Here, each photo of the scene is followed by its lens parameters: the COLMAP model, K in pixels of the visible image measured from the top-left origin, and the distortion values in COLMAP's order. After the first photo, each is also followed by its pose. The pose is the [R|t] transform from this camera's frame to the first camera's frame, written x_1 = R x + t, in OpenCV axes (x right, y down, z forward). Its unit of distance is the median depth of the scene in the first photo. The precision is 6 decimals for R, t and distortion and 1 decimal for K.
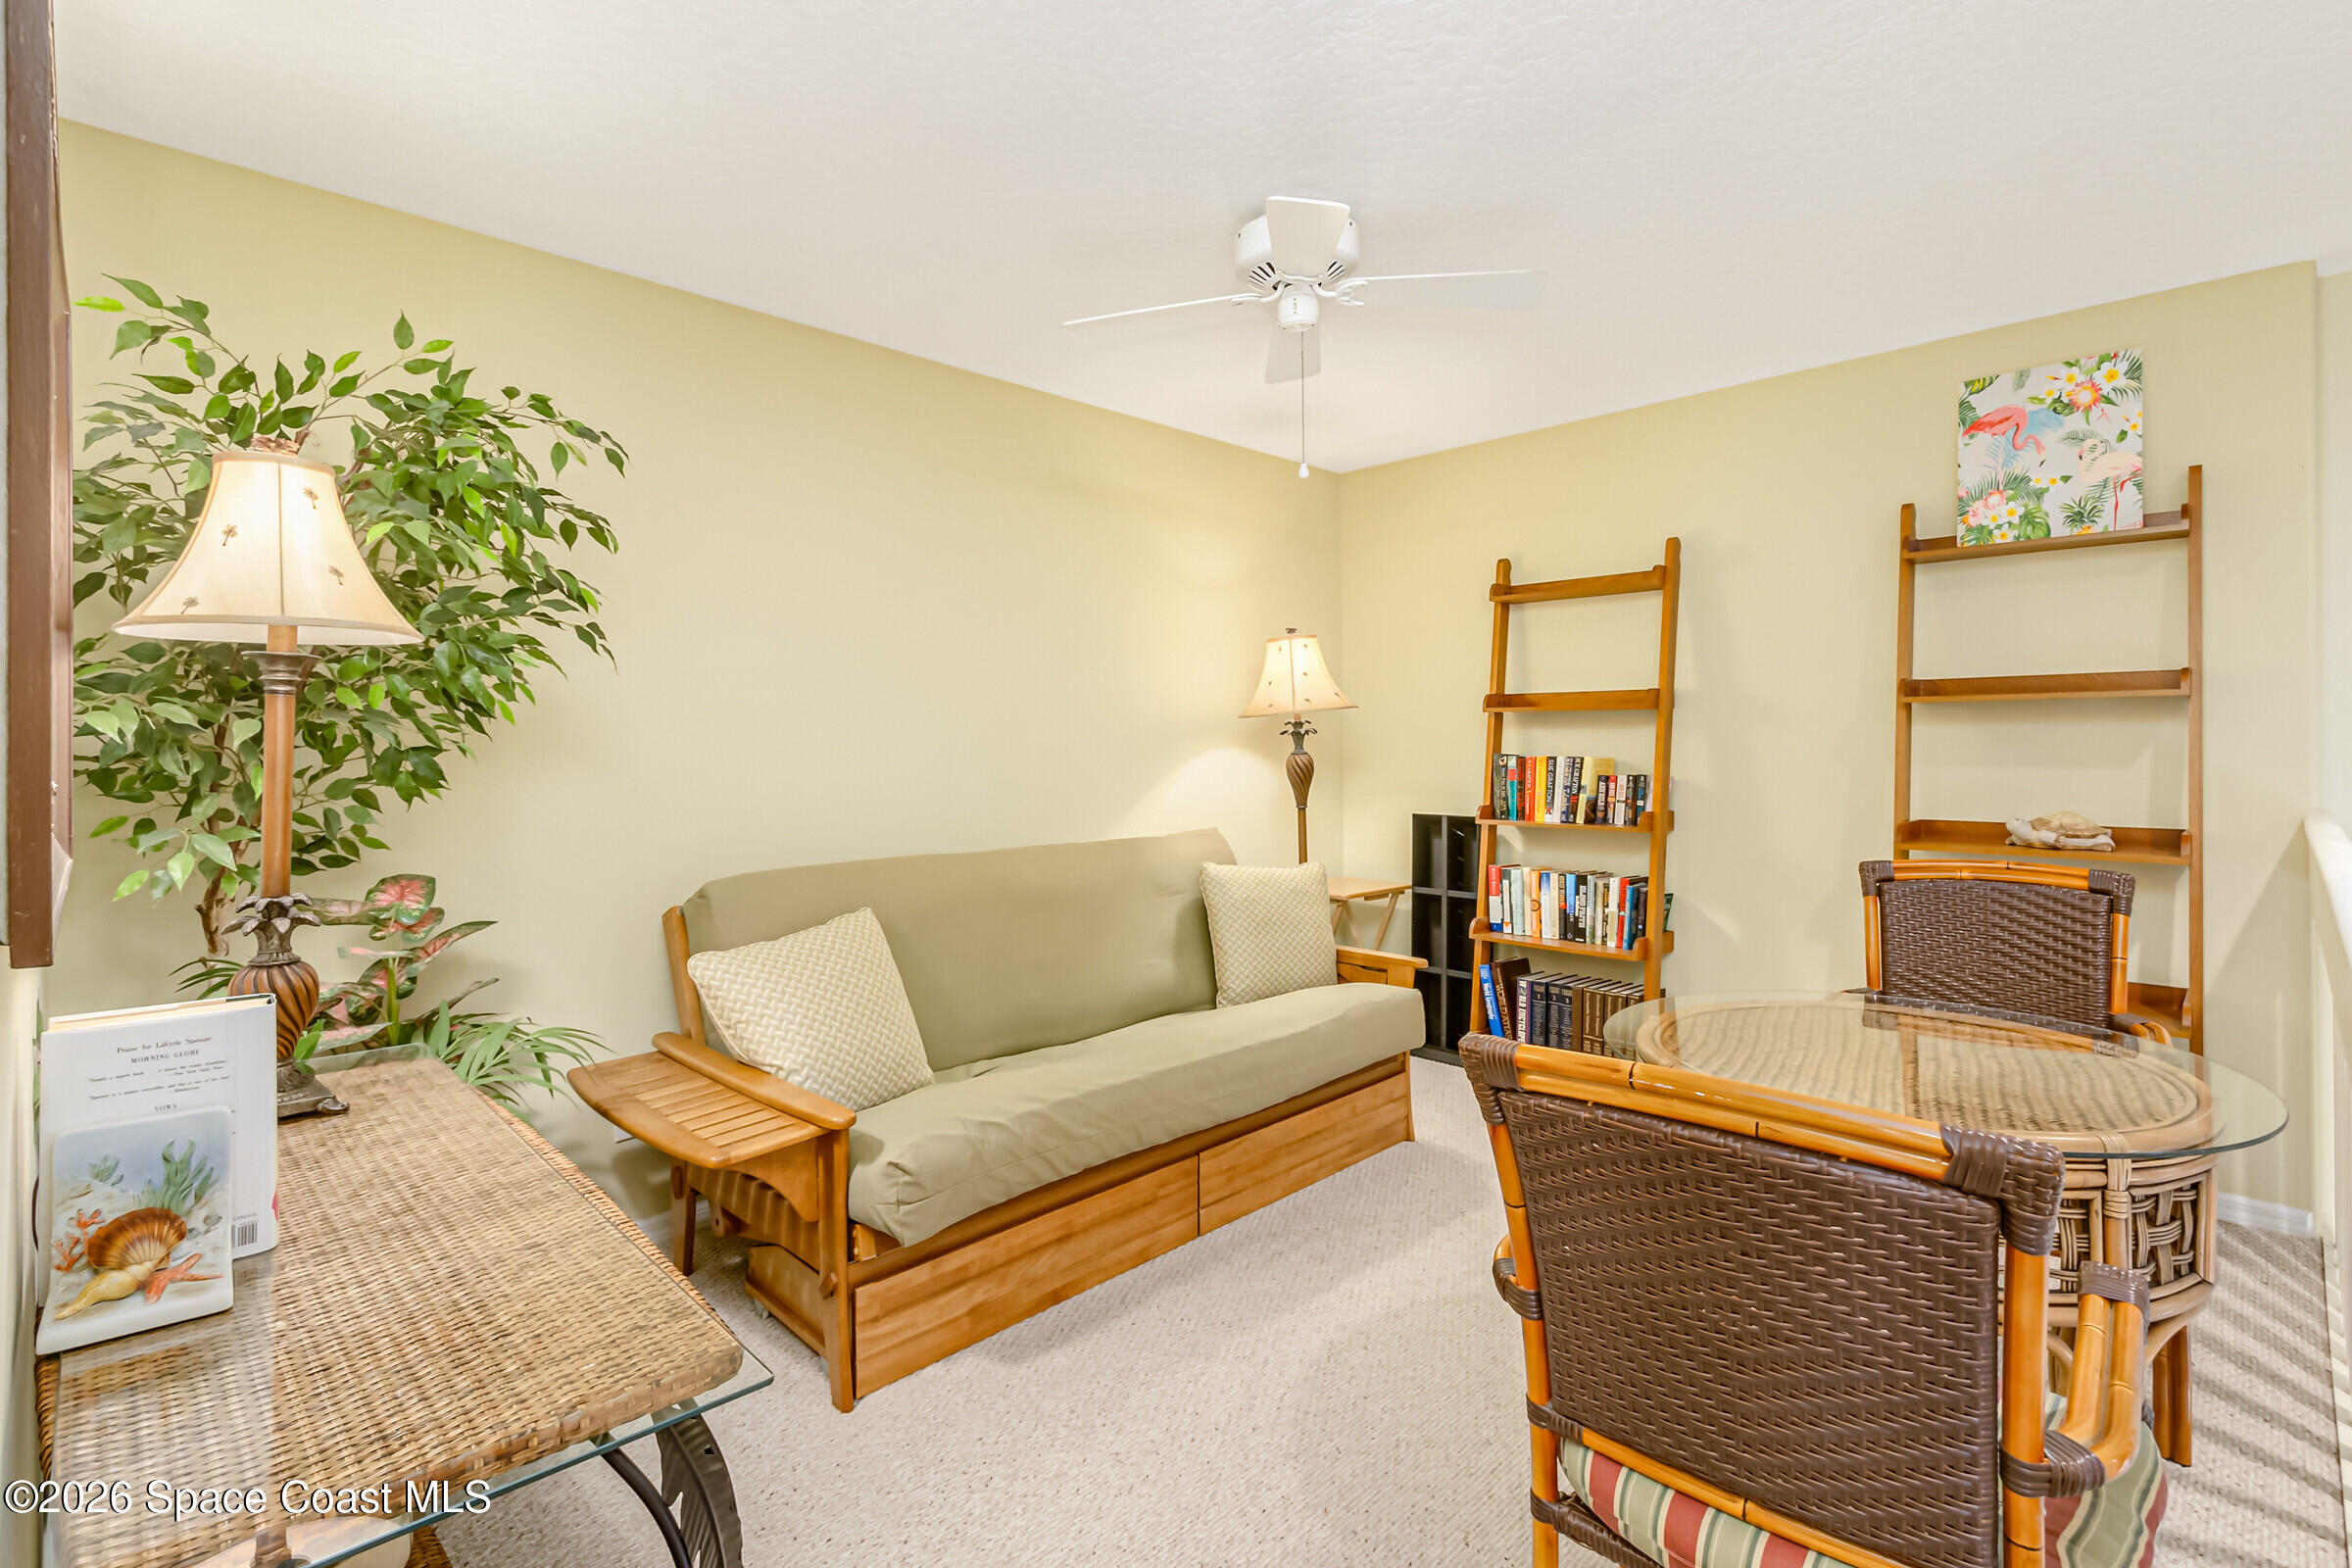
lens RADIAL K [[1097.5, 0, 1163.0], [0, 1097.5, 748.1], [0, 0, 1]] dist [0.009807, -0.007104]
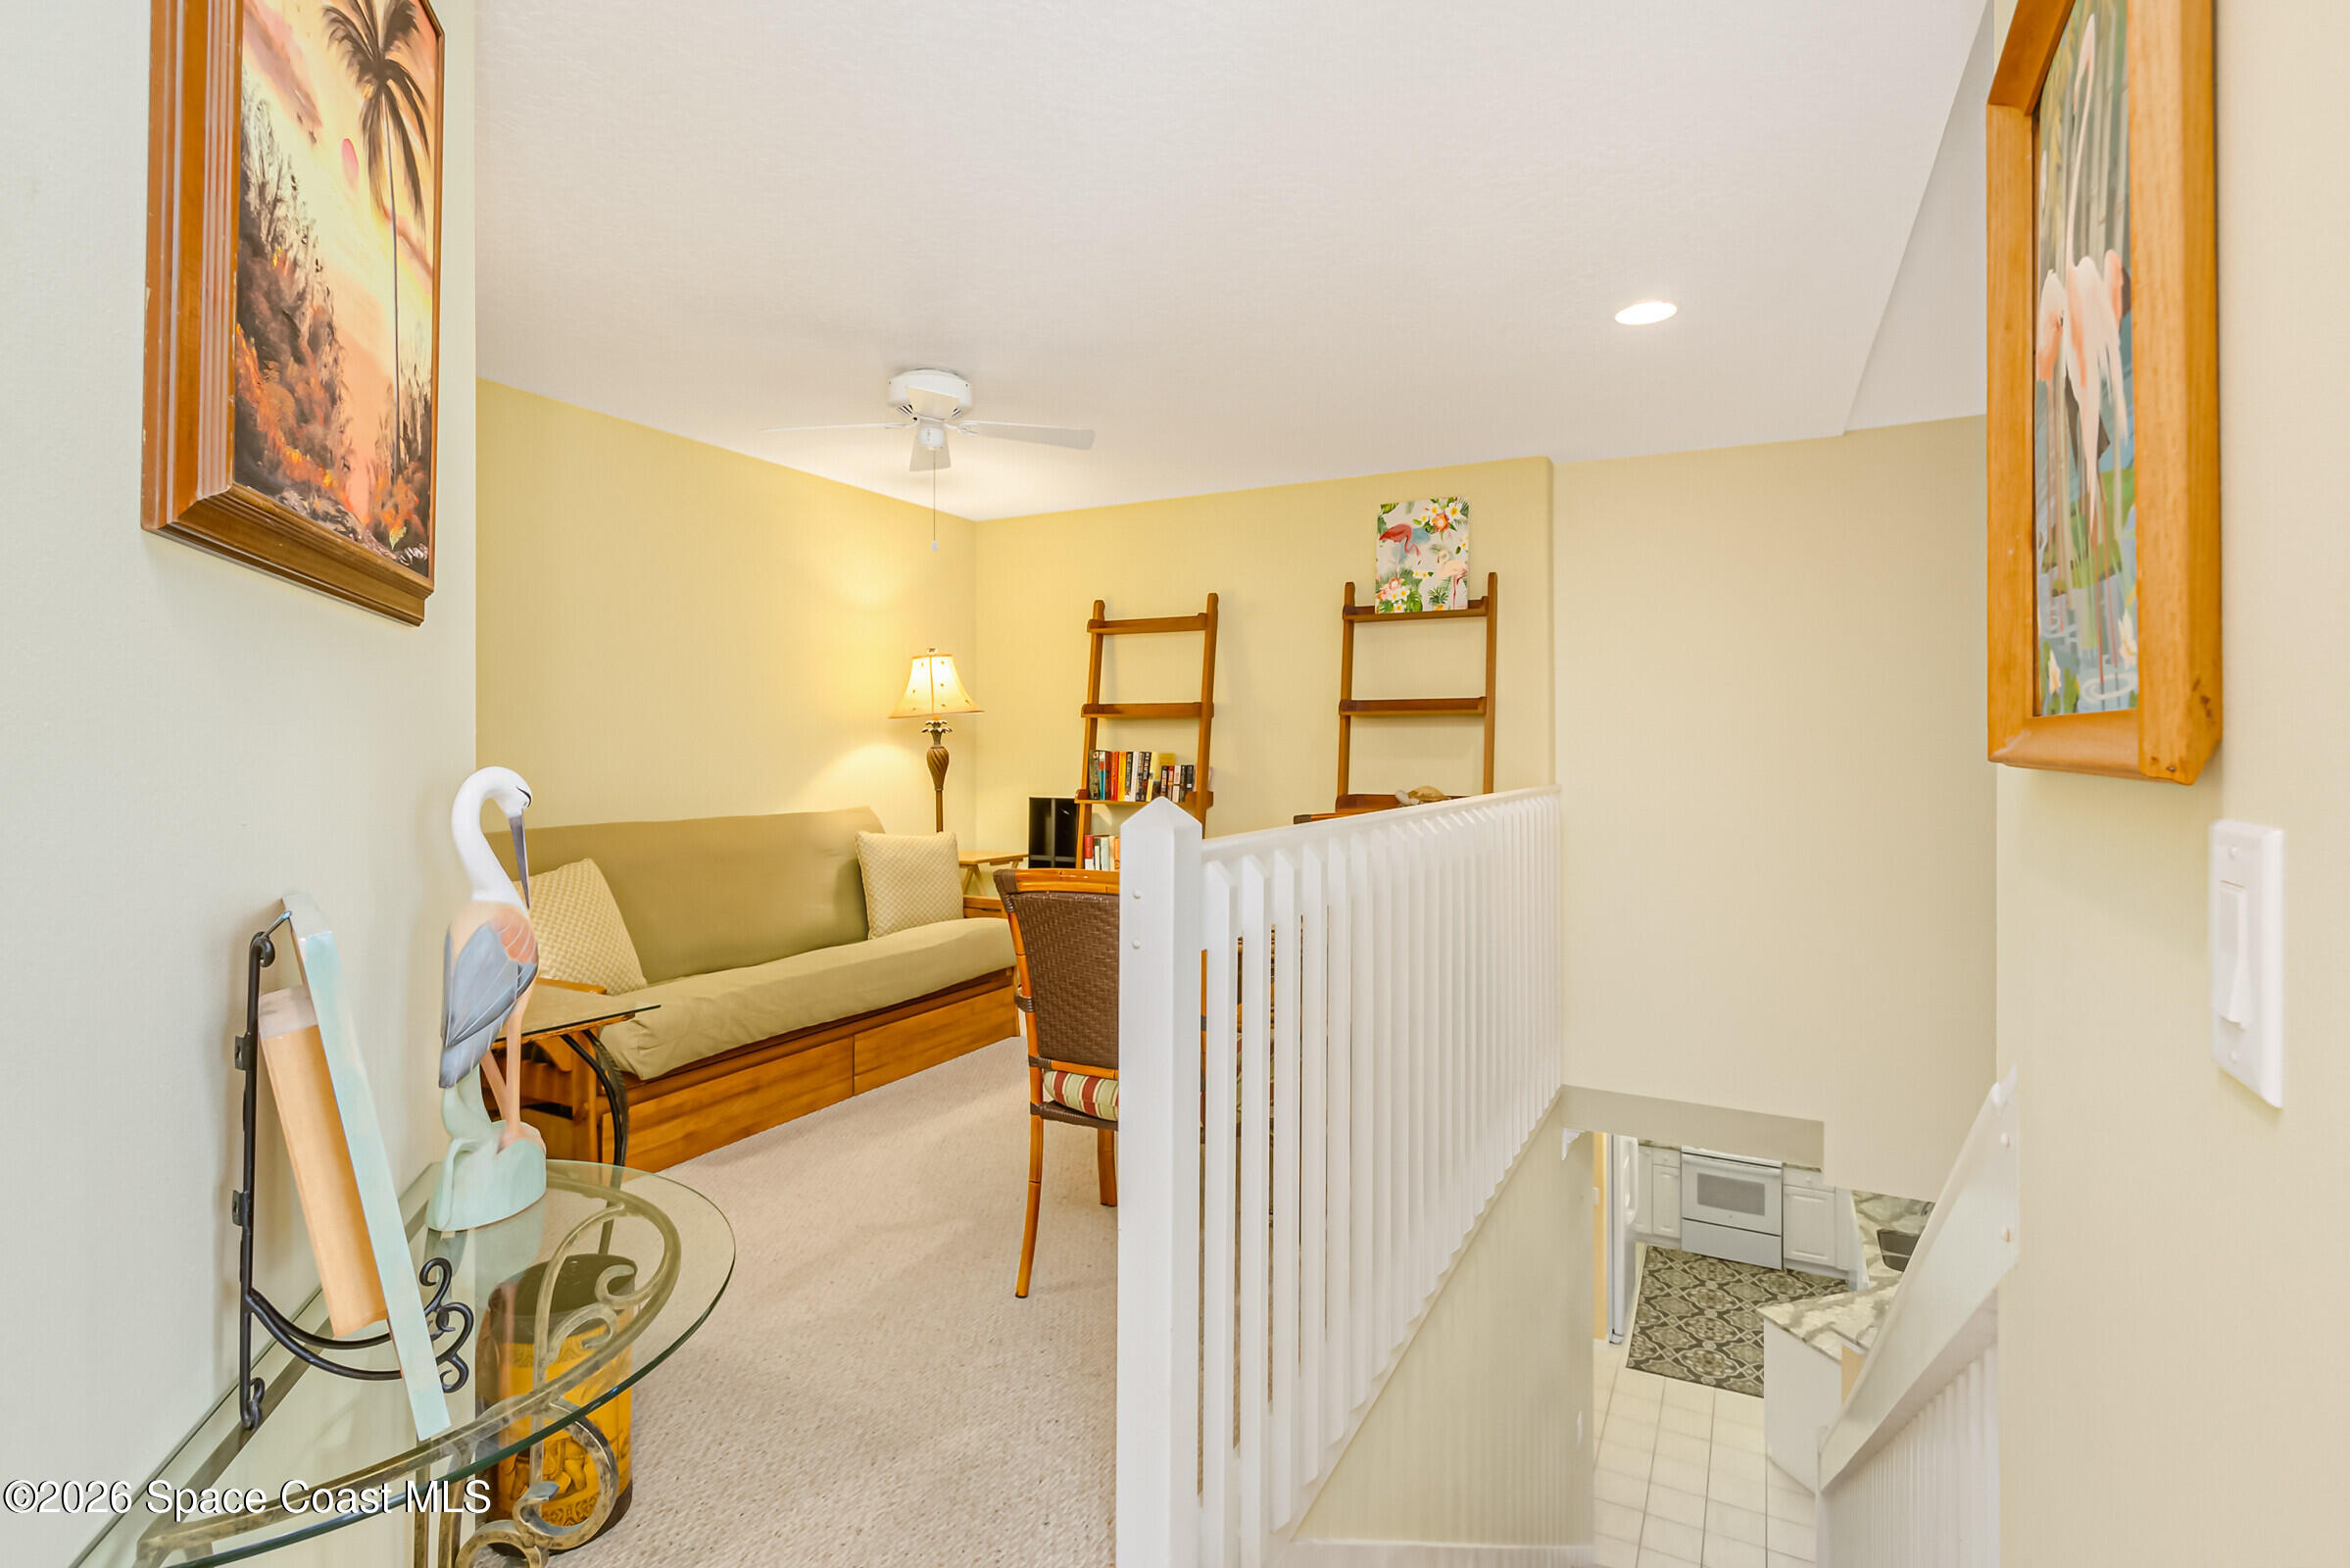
lens RADIAL K [[1096.6, 0, 1162.0], [0, 1096.6, 748.1], [0, 0, 1]] dist [0.009807, -0.007104]
pose [[0.952242, 0.008273, 0.305232, -0.018096], [-0.006463, 0.999955, -0.006941, 0.015198], [-0.305276, 0.004637, 0.952253, -0.341068]]
